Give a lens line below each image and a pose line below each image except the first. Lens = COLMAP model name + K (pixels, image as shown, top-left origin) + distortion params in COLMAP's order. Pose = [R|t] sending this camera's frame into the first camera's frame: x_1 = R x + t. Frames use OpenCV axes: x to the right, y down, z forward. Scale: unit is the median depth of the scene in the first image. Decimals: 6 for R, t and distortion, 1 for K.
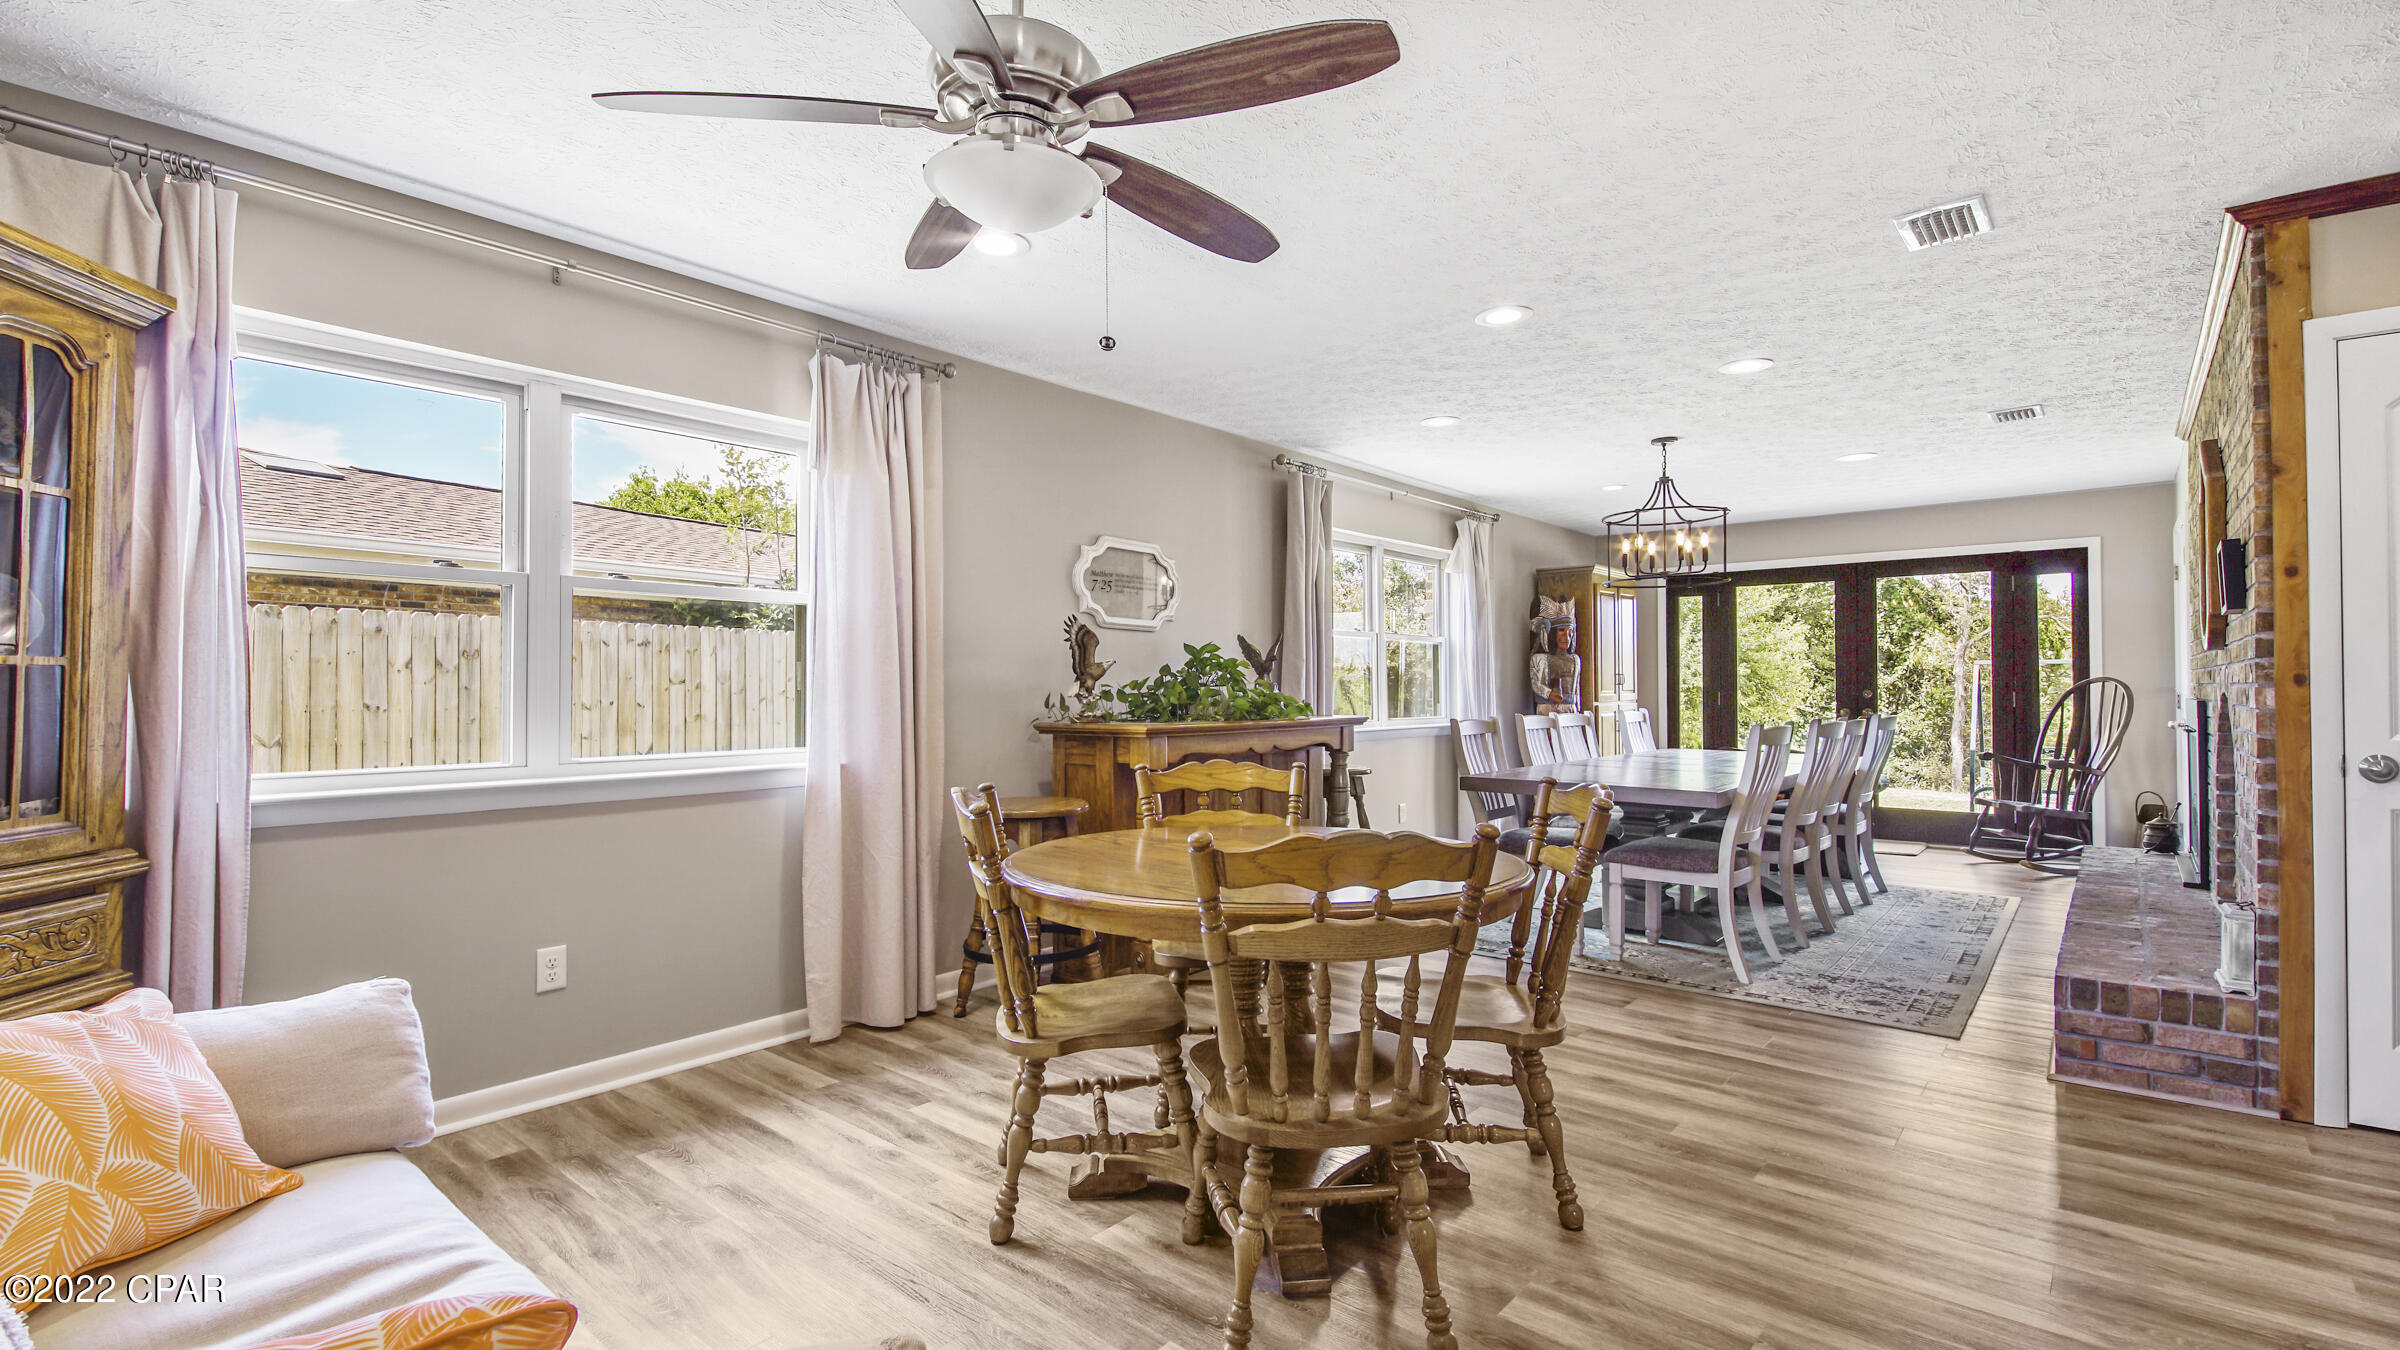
lens RADIAL K [[1043.2, 0, 1188.5], [0, 1043.2, 675.8], [0, 0, 1]] dist [0.042099, -0.026746]
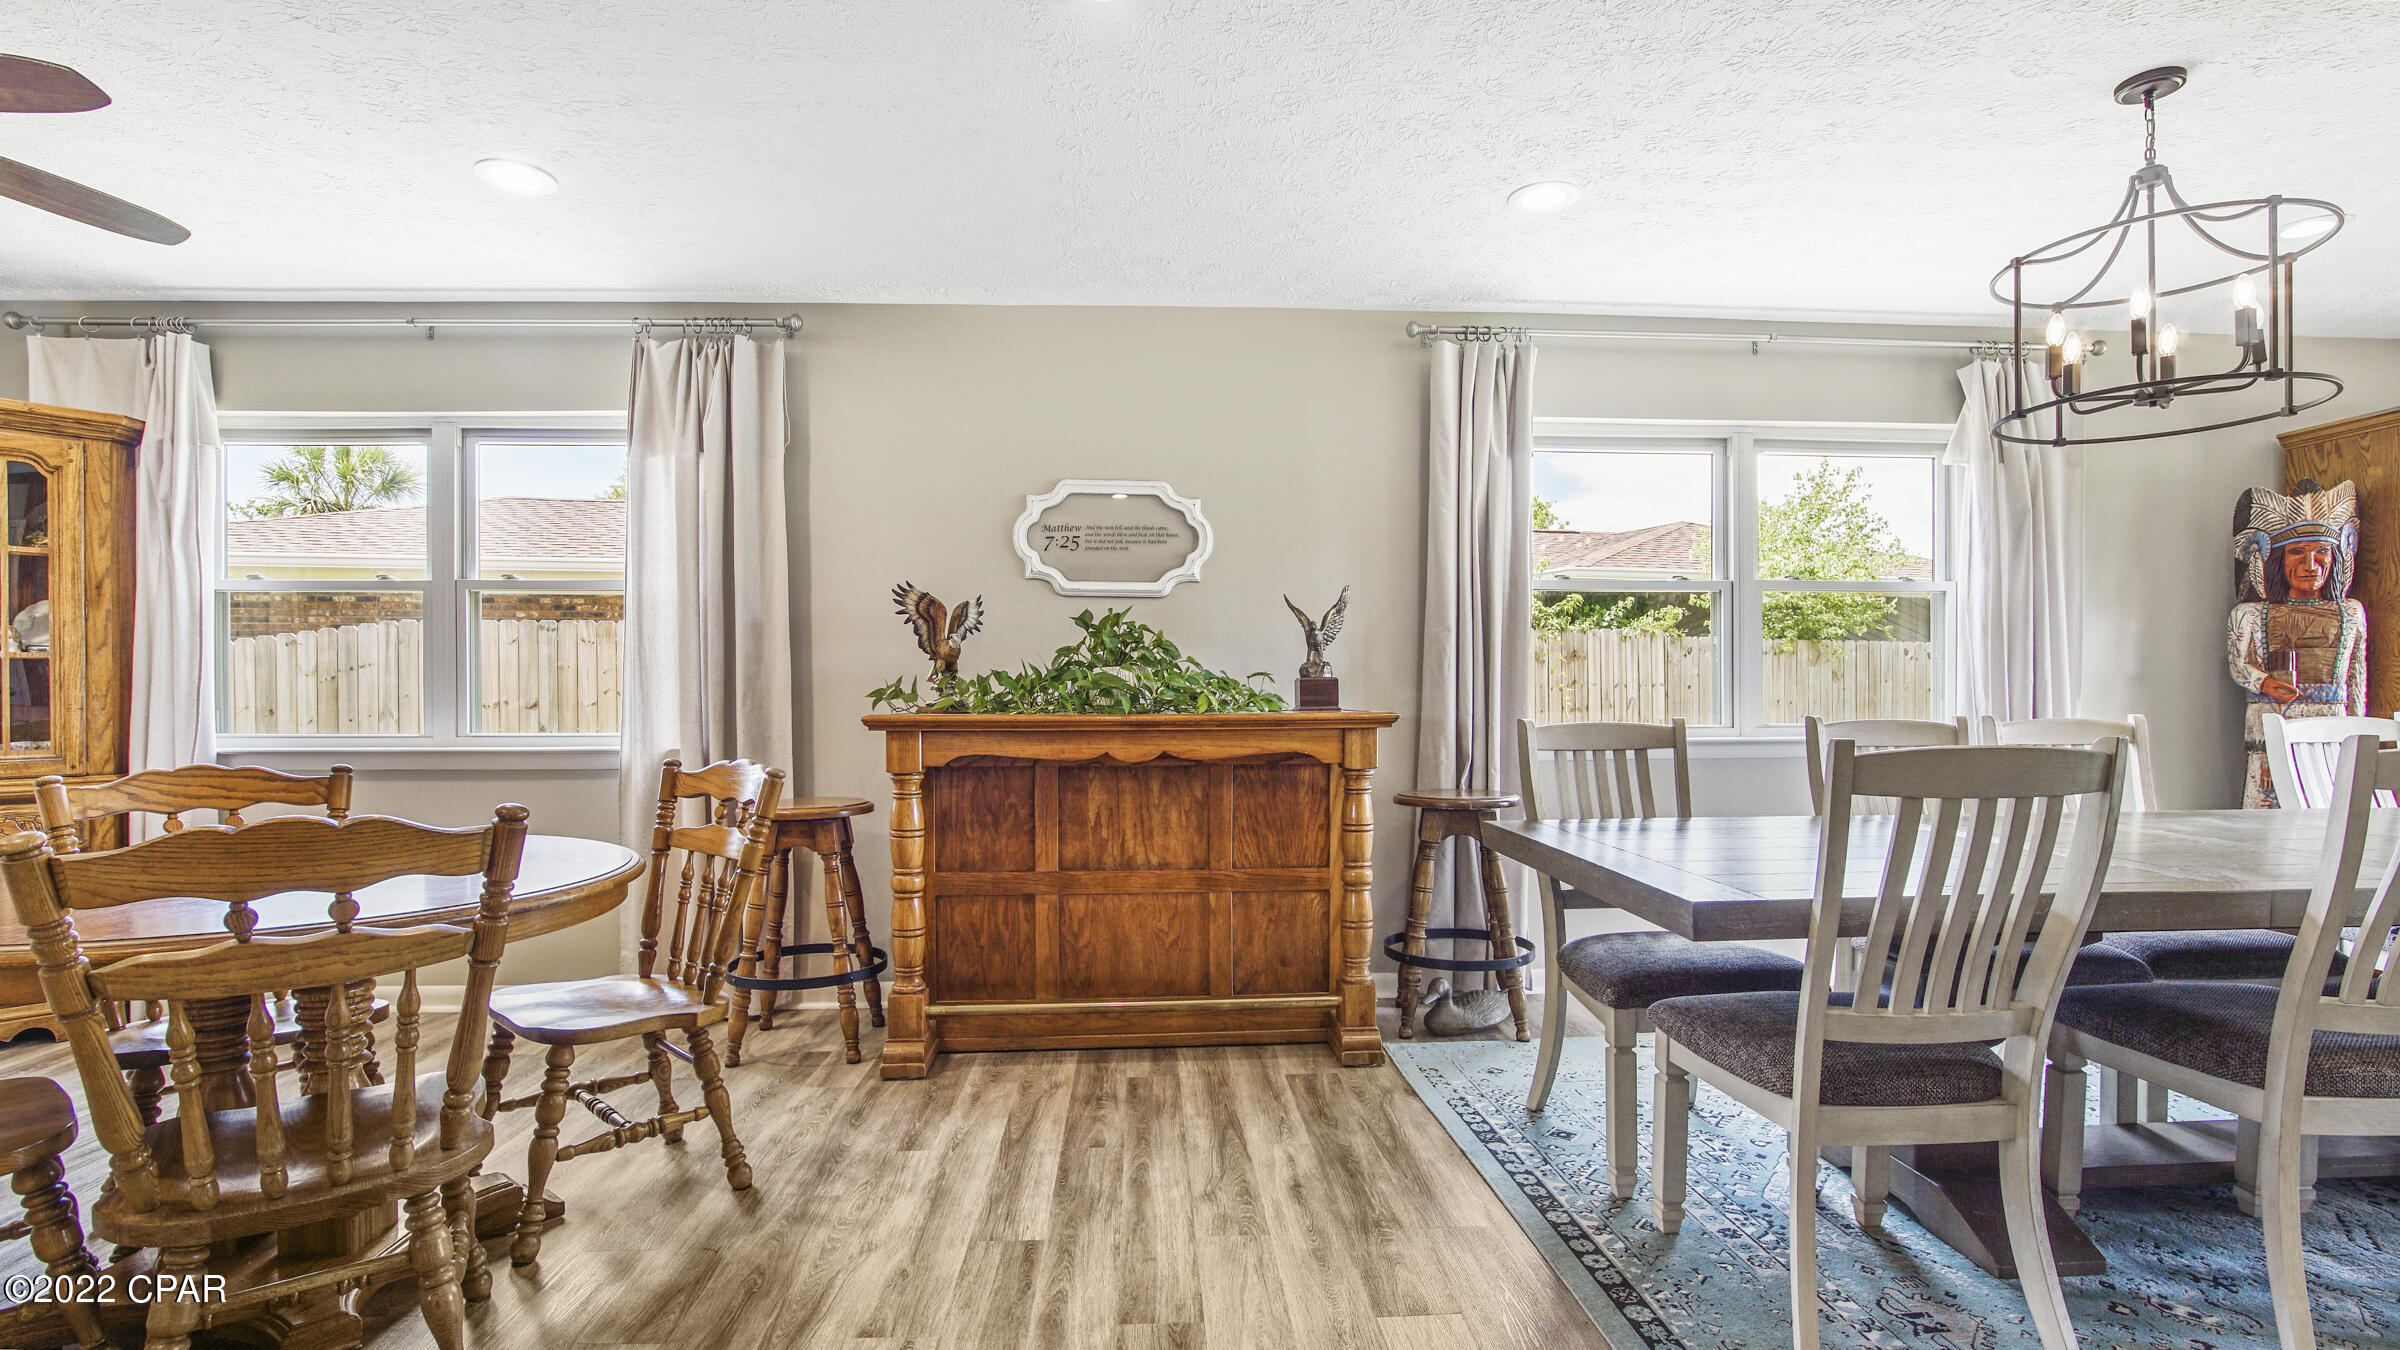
lens RADIAL K [[1080.4, 0, 1195.6], [0, 1080.4, 677.1], [0, 0, 1]] dist [-0.041959, 0.007507]
pose [[0.705732, -0.011357, -0.708387, 0.547247], [0.009699, 0.999933, -0.006369, 0.020488], [0.708412, -0.002376, 0.705795, 0.482887]]
